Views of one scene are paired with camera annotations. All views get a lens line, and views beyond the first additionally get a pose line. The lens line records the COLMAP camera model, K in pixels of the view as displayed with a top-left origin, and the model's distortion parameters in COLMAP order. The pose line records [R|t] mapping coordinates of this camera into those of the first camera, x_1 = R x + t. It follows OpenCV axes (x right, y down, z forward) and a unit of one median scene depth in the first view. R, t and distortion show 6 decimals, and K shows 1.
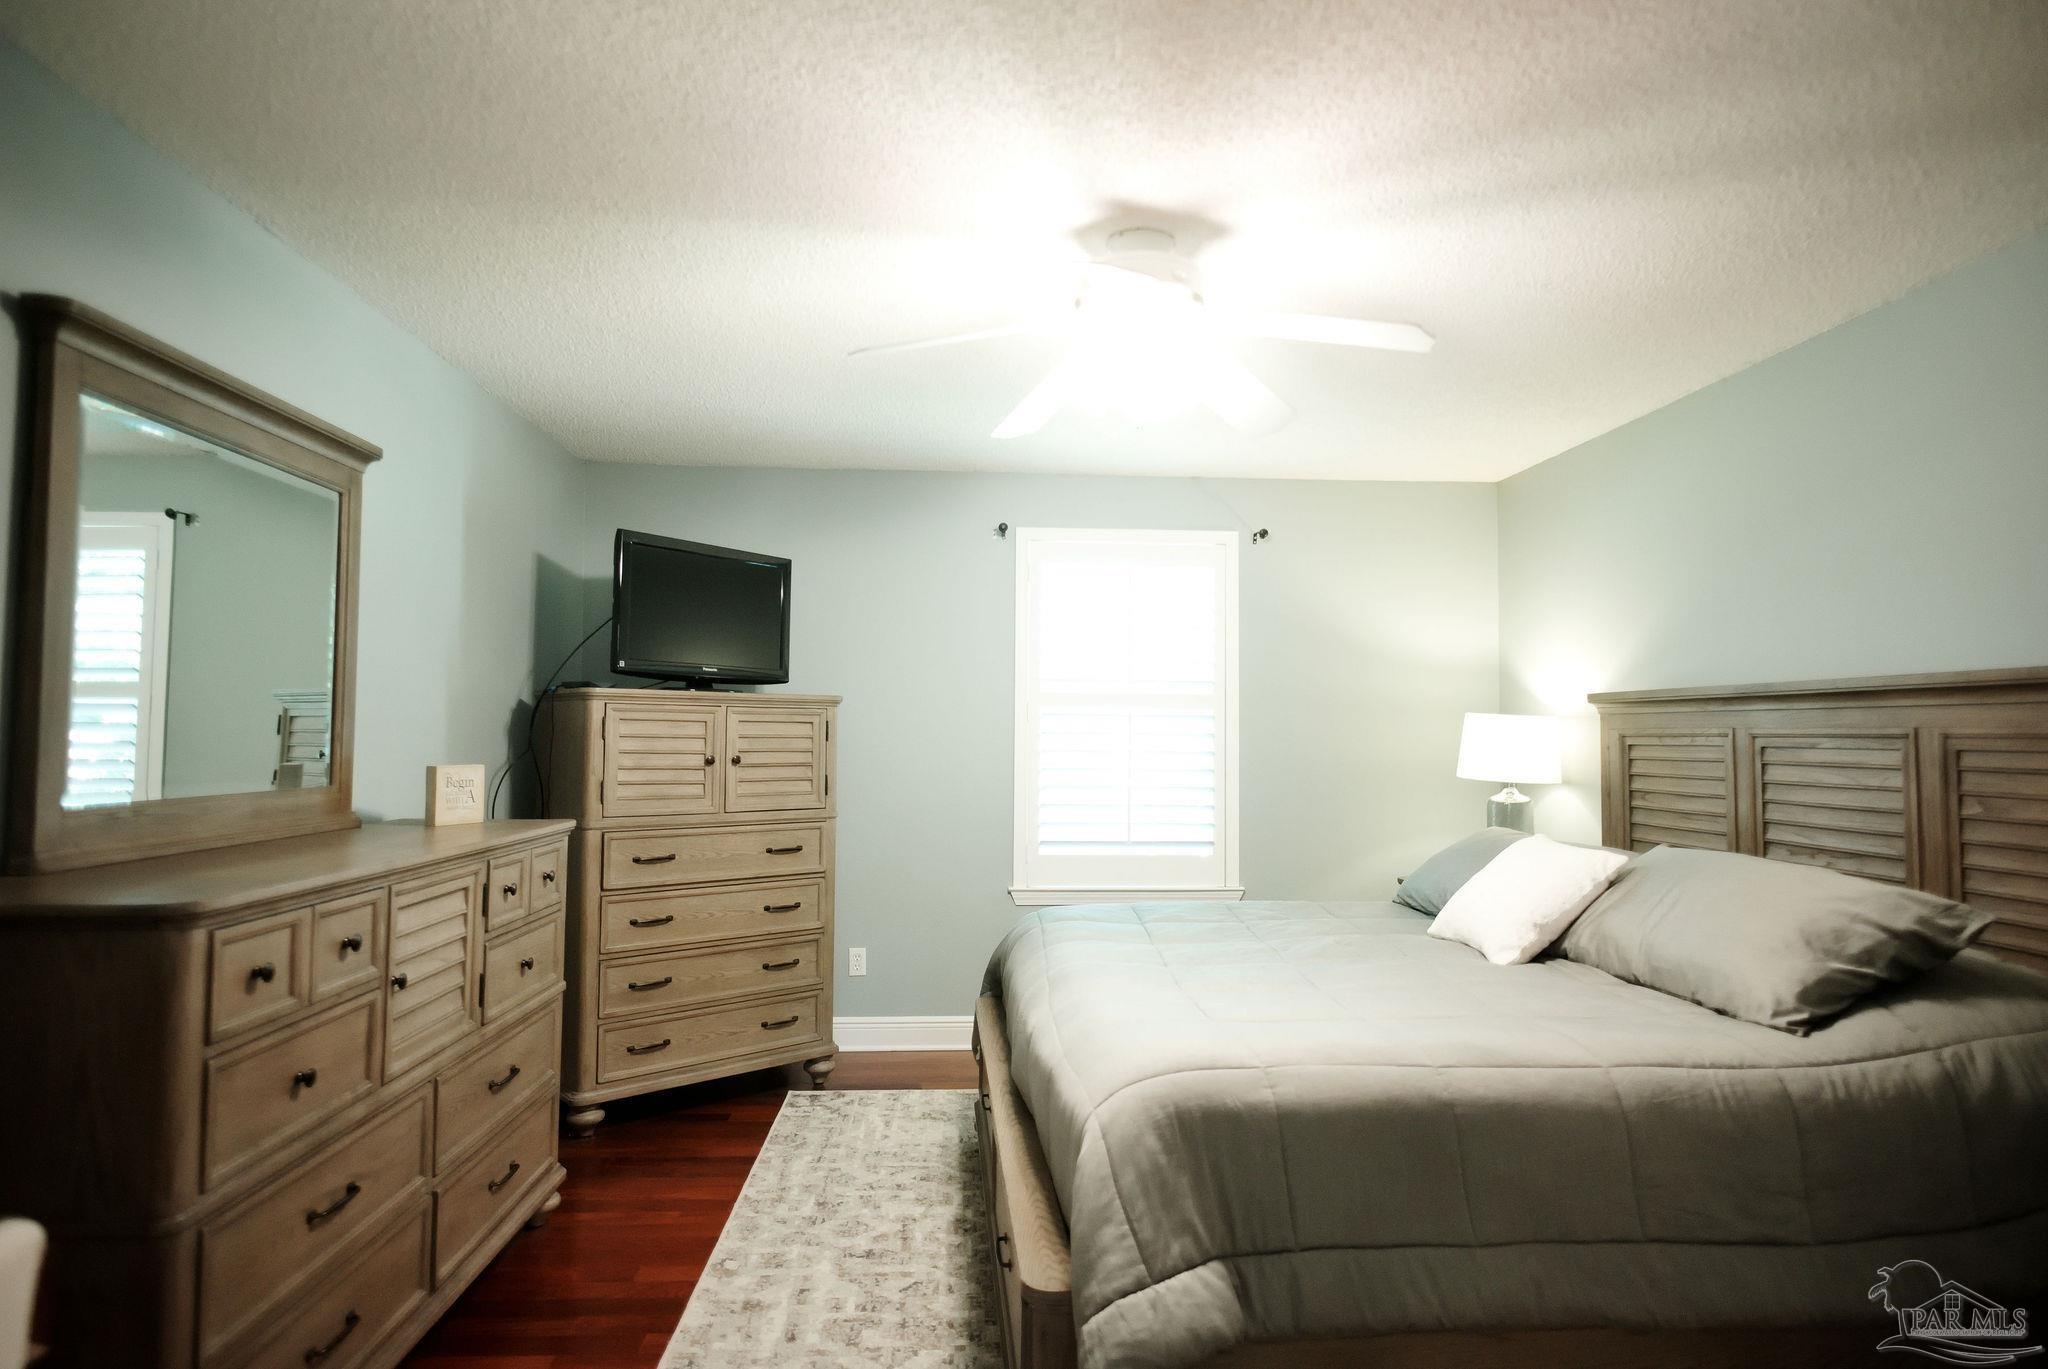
lens RADIAL K [[1181.5, 0, 1024.2], [0, 1181.5, 682.5], [0, 0, 1]] dist [0.002977, 0.001026]
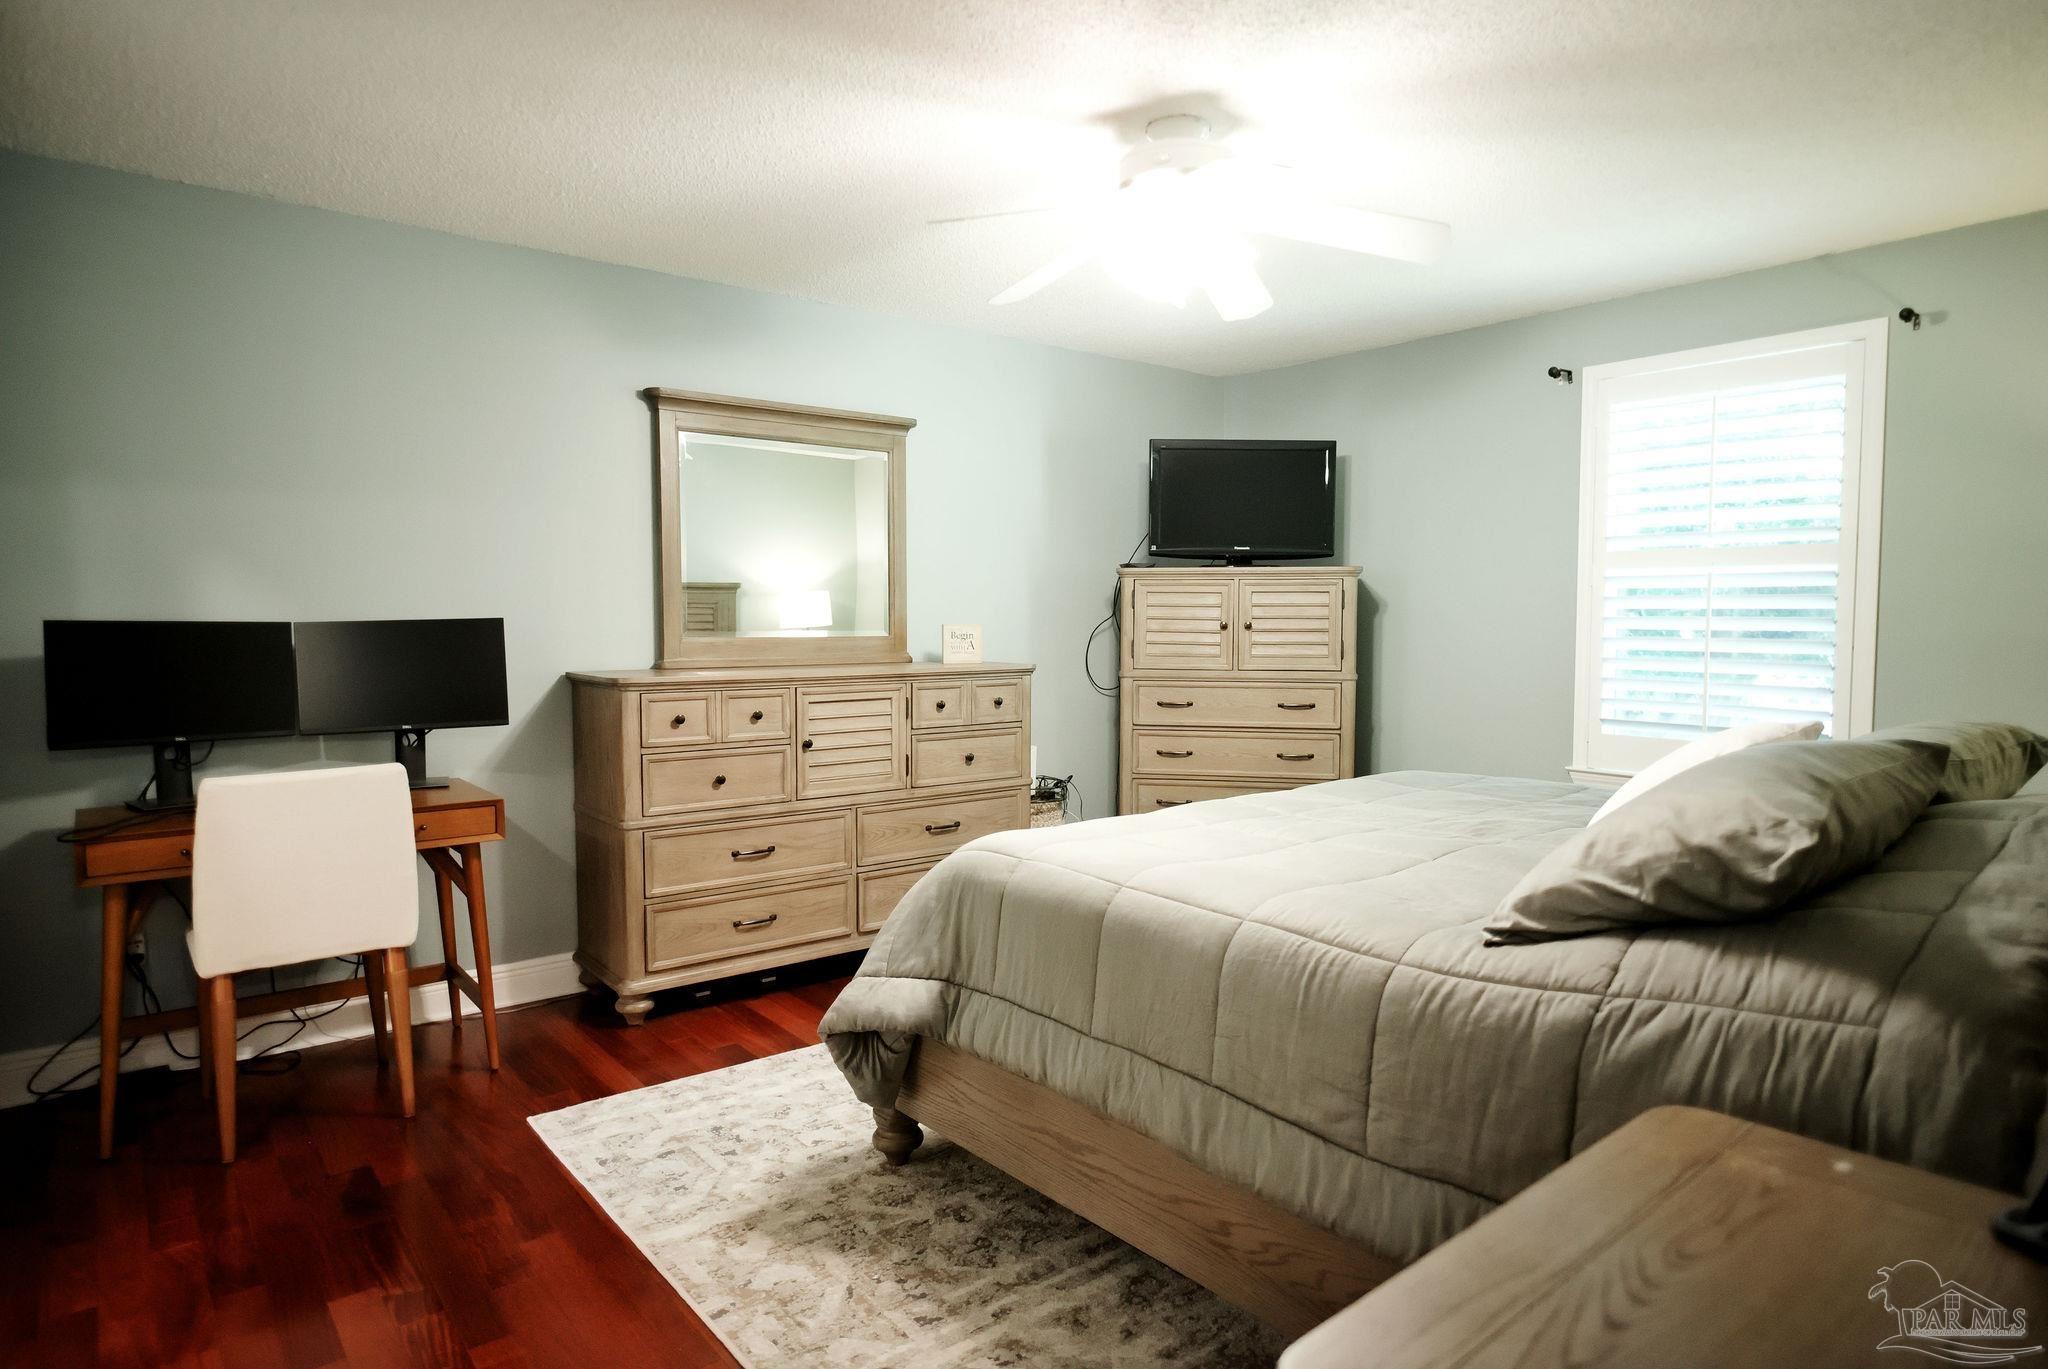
lens RADIAL K [[1181.5, 0, 1026.9], [0, 1181.5, 682.9], [0, 0, 1]] dist [0.002977, 0.001026]
pose [[0.567300, 0.038689, -0.822602, 0.635154], [0.040957, 0.996334, 0.075106, 0.027635], [0.822492, -0.076299, 0.563636, 0.173488]]
